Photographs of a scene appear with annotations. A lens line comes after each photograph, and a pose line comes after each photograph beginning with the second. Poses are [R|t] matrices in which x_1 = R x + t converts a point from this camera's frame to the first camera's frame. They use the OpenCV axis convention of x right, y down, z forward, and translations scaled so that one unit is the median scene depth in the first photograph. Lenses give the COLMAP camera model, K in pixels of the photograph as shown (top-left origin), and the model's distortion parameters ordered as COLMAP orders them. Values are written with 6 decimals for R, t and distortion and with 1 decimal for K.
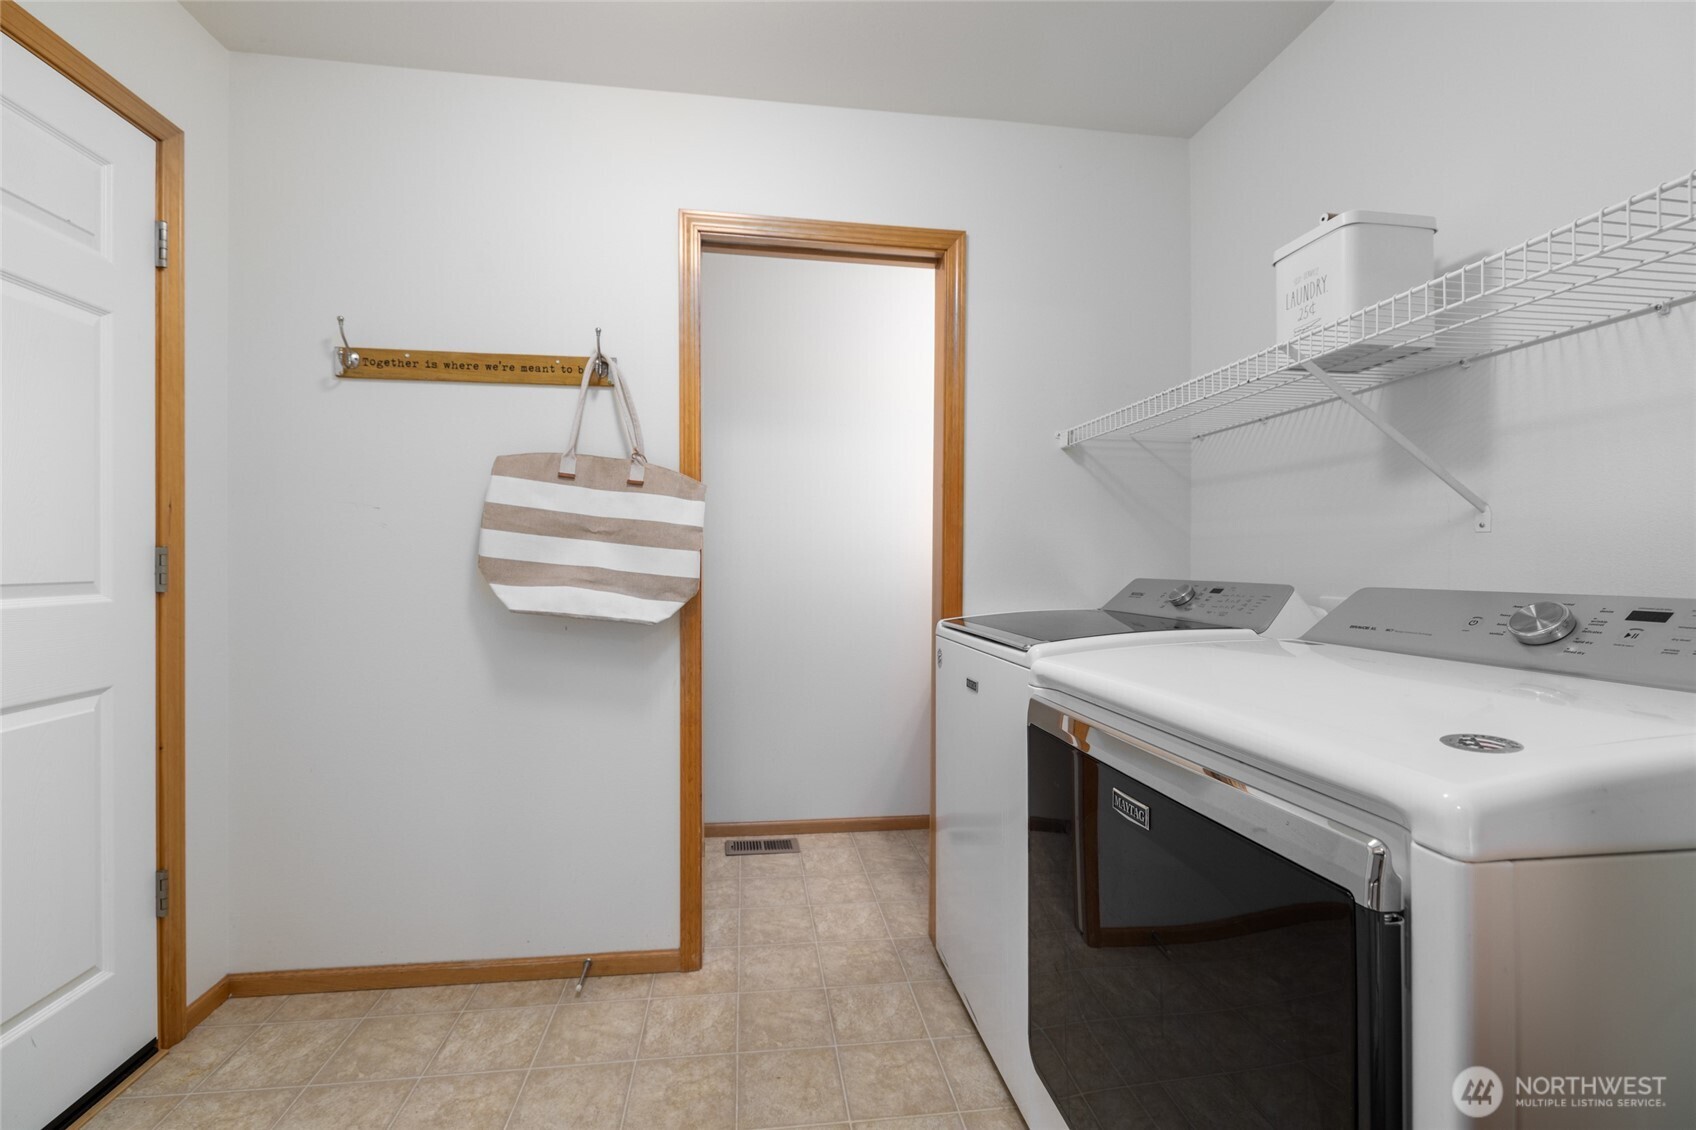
lens RADIAL K [[722.2, 0, 838.5], [0, 722.2, 562.6], [0, 0, 1]] dist [-0.001034, -0.000277]
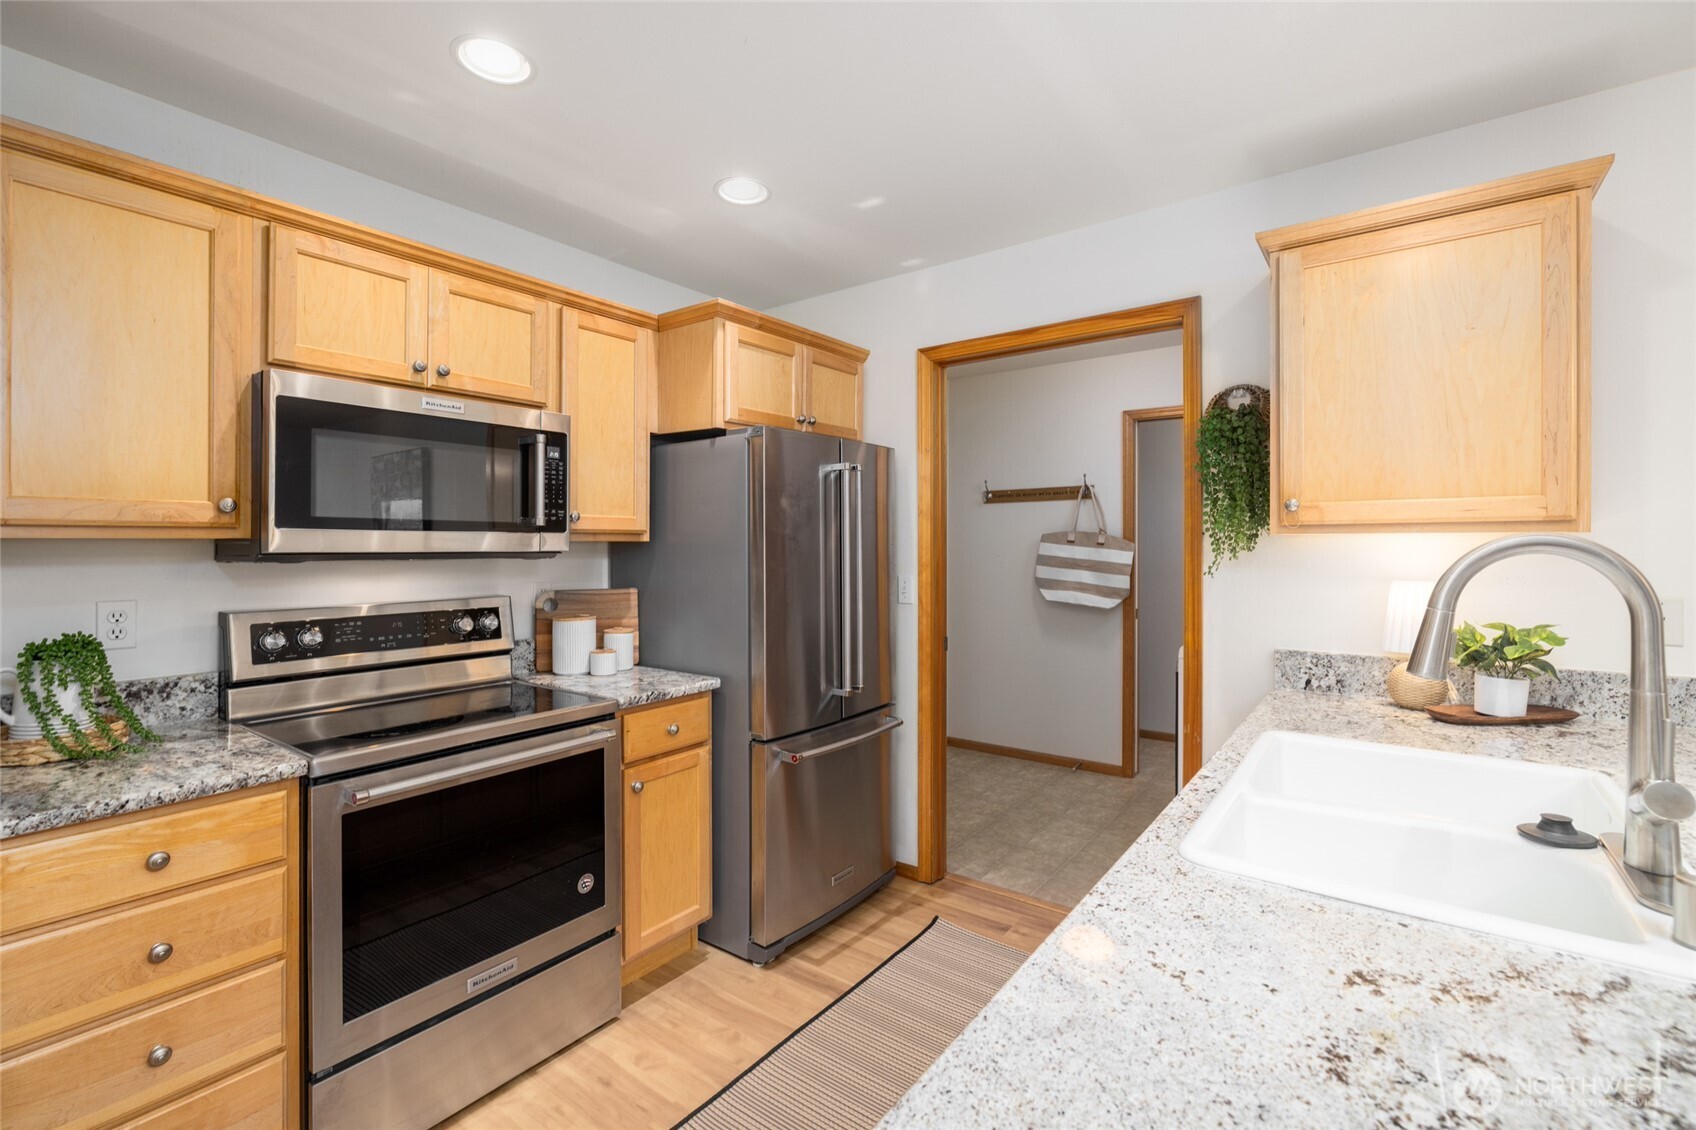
lens RADIAL K [[750.1, 0, 845.6], [0, 750.1, 547.4], [0, 0, 1]] dist [-0.011029, 0.001593]
pose [[0.715763, 0.002527, -0.698339, 0.733804], [-0.000189, 0.999994, 0.003425, -0.106394], [0.698343, -0.002320, 0.715759, -1.130401]]
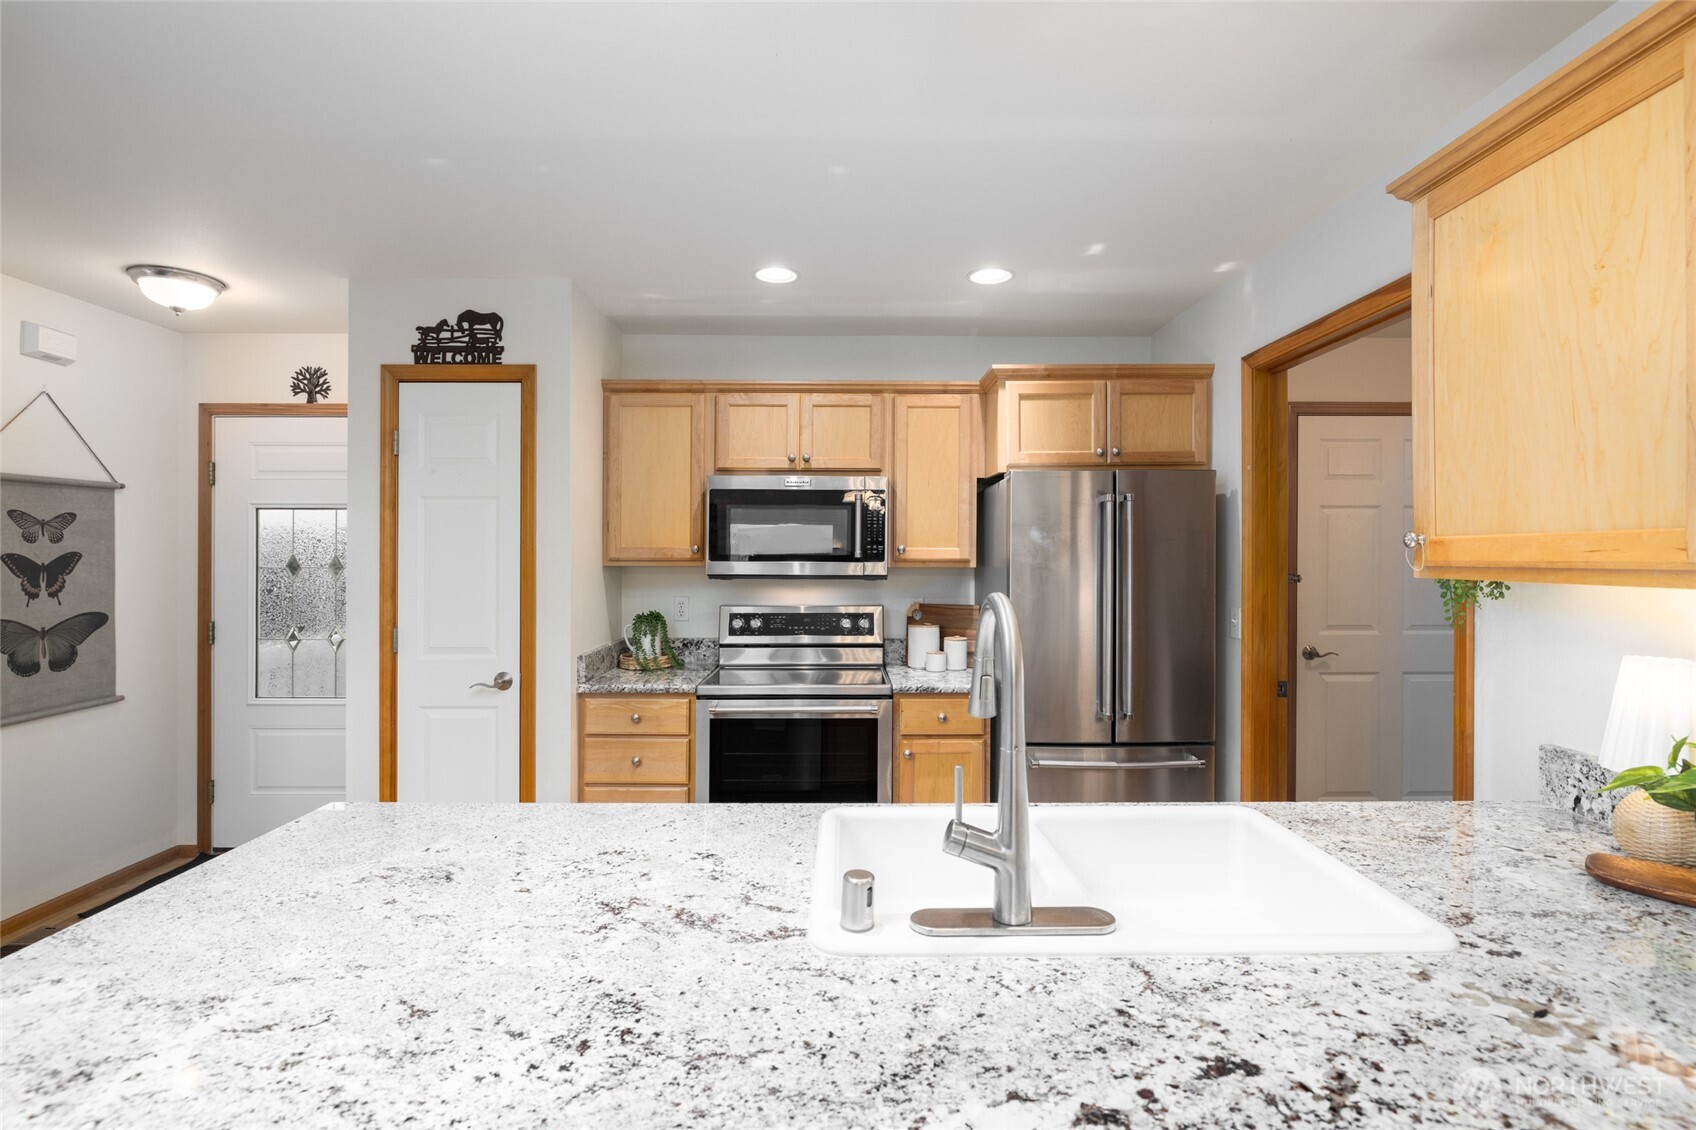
lens RADIAL K [[804.5, 0, 847.0], [0, 804.5, 552.4], [0, 0, 1]] dist [-0.005335, -0.000436]
pose [[-0.125705, 0.000072, -0.992068, 1.328163], [-0.002621, 0.999996, 0.000405, -0.145684], [0.992064, 0.002651, -0.125704, -0.468381]]
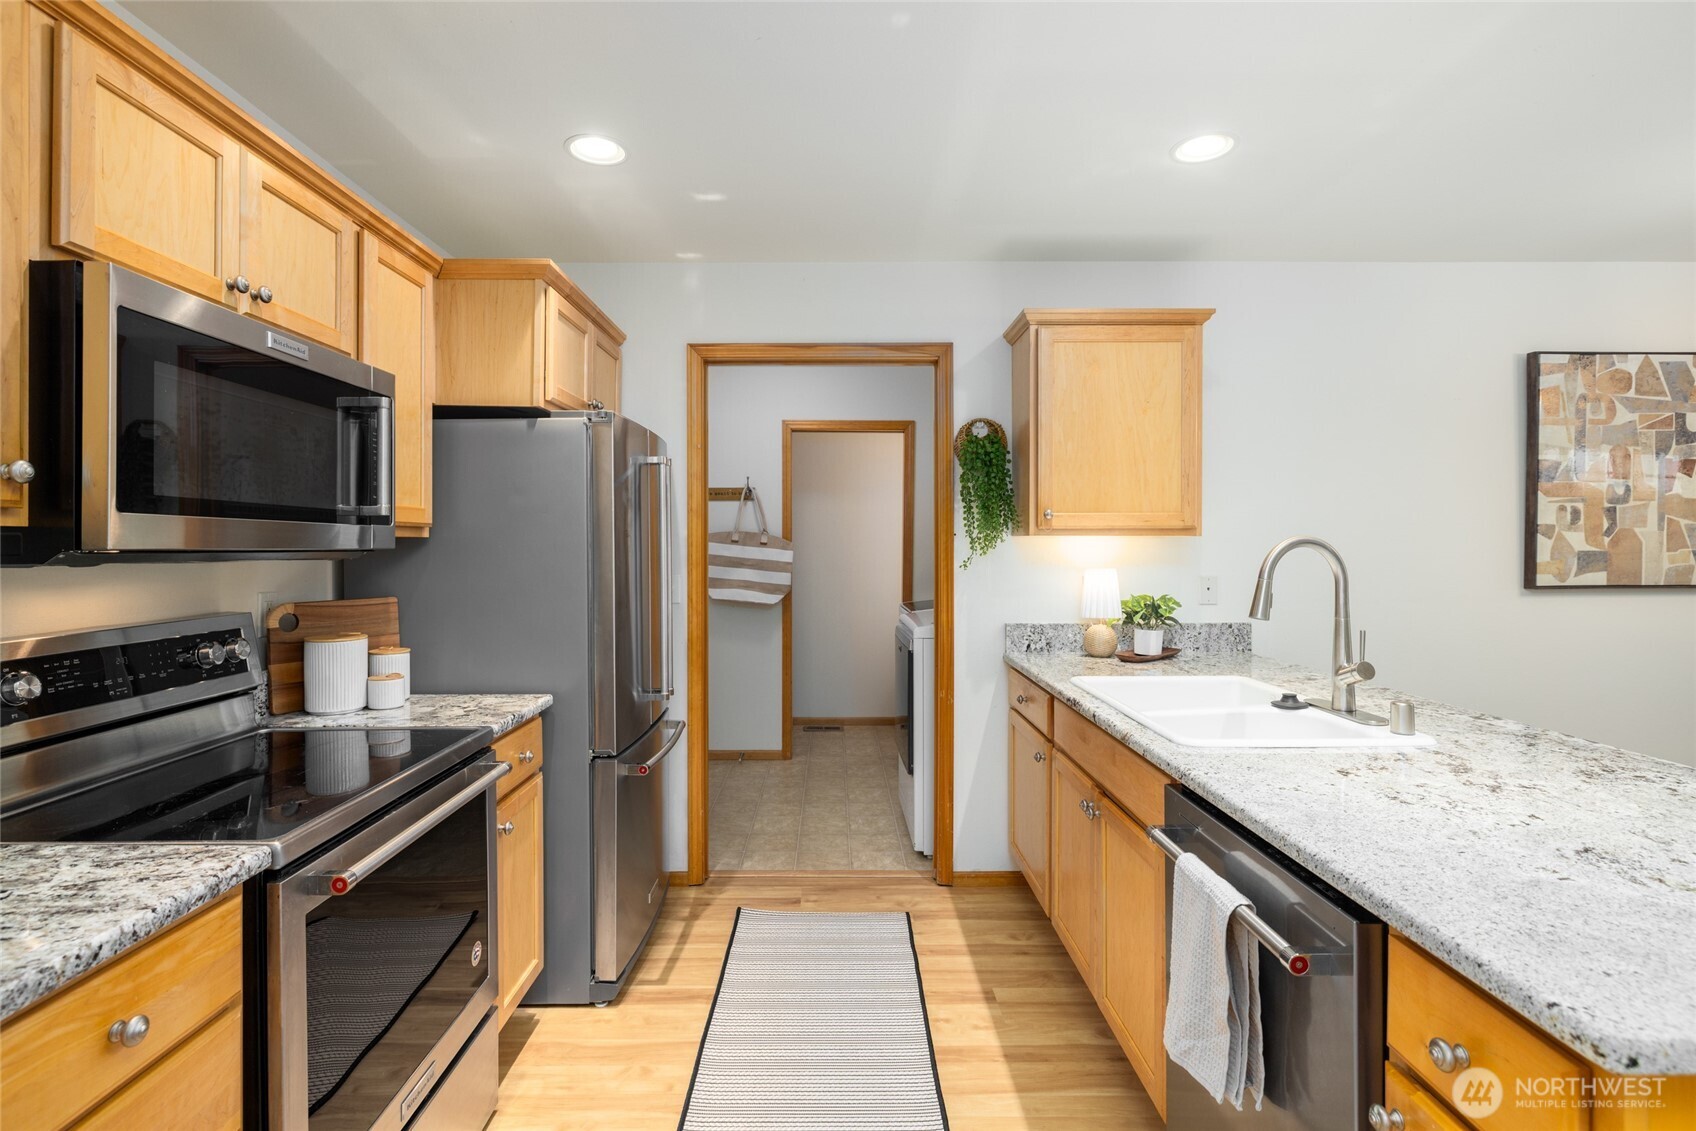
lens RADIAL K [[804.5, 0, 840.6], [0, 804.5, 548.6], [0, 0, 1]] dist [-0.005335, -0.000436]
pose [[0.992461, 0.002053, -0.122547, 0.272538], [-0.001753, 0.999995, 0.002557, -0.100198], [0.122552, -0.002323, 0.992459, -1.495656]]
